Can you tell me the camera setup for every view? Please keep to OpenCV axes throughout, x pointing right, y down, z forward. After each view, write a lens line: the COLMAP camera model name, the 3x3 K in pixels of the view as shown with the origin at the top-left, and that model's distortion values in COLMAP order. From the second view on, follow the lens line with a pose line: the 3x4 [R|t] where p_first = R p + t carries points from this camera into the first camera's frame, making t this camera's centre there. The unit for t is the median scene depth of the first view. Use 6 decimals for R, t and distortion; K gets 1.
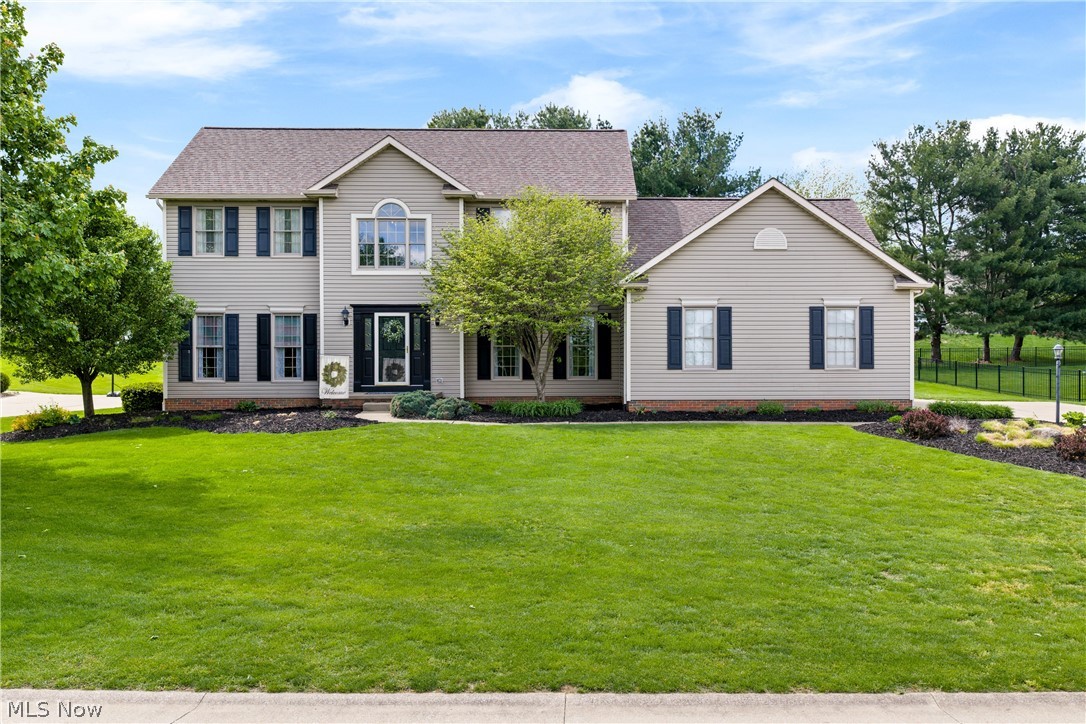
lens RADIAL K [[900.6, 0, 635.3], [0, 900.6, 355.6], [0, 0, 1]] dist [-0.001648, -0.011207]
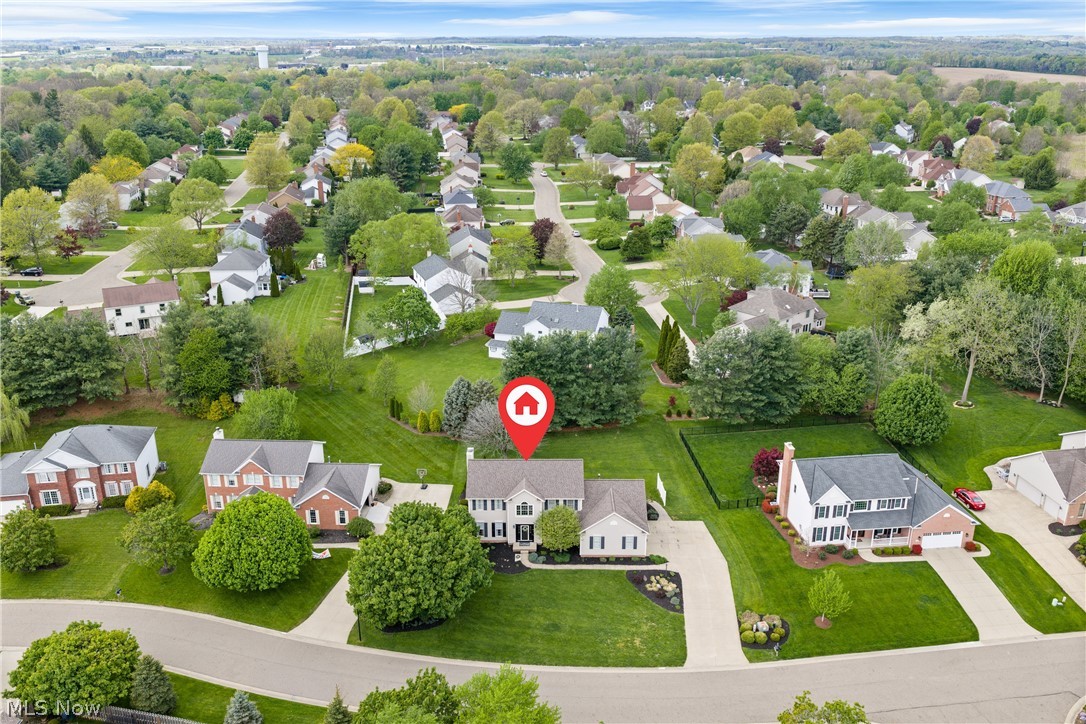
lens RADIAL K [[900.6, 0, 543.6], [0, 900.6, 361.2], [0, 0, 1]] dist [-0.001648, -0.011207]
pose [[0.998213, 0.029742, -0.051828, 0.010558], [-0.009586, 0.935802, 0.352395, -2.244094], [0.058982, -0.351268, 0.934415, -2.643755]]
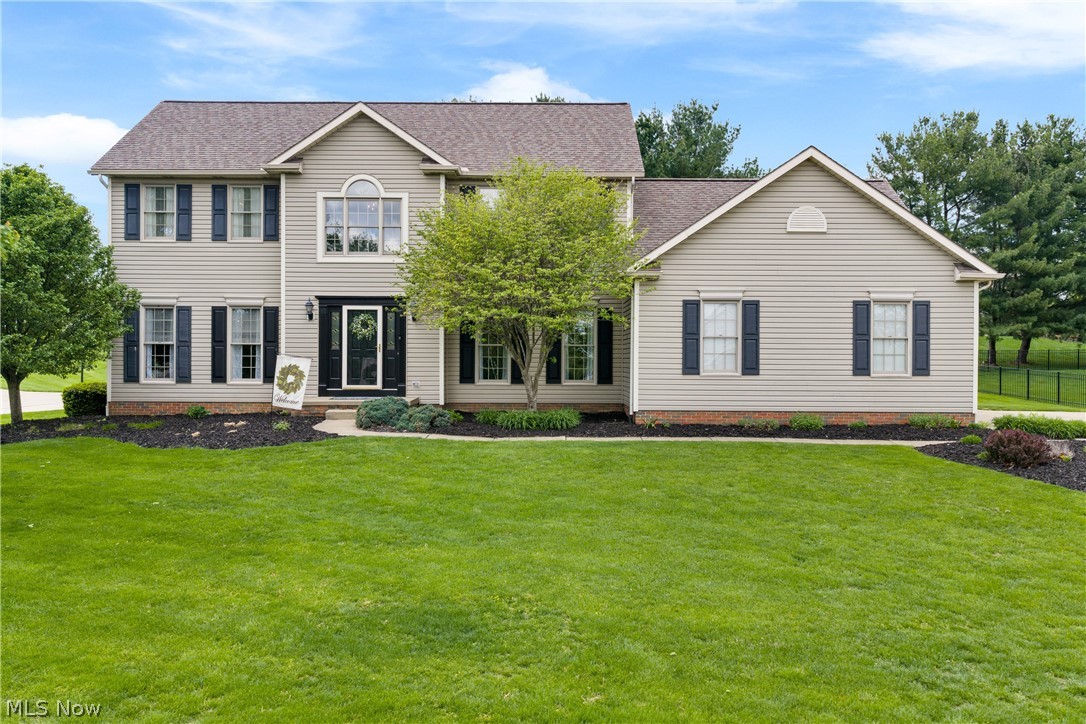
lens RADIAL K [[900.6, 0, 574.3], [0, 900.6, 357.8], [0, 0, 1]] dist [-0.001648, -0.011207]
pose [[0.998432, 0.008468, -0.055327, -0.017152], [-0.008275, 0.999959, 0.003718, -0.002247], [0.055356, -0.003255, 0.998461, 0.142339]]
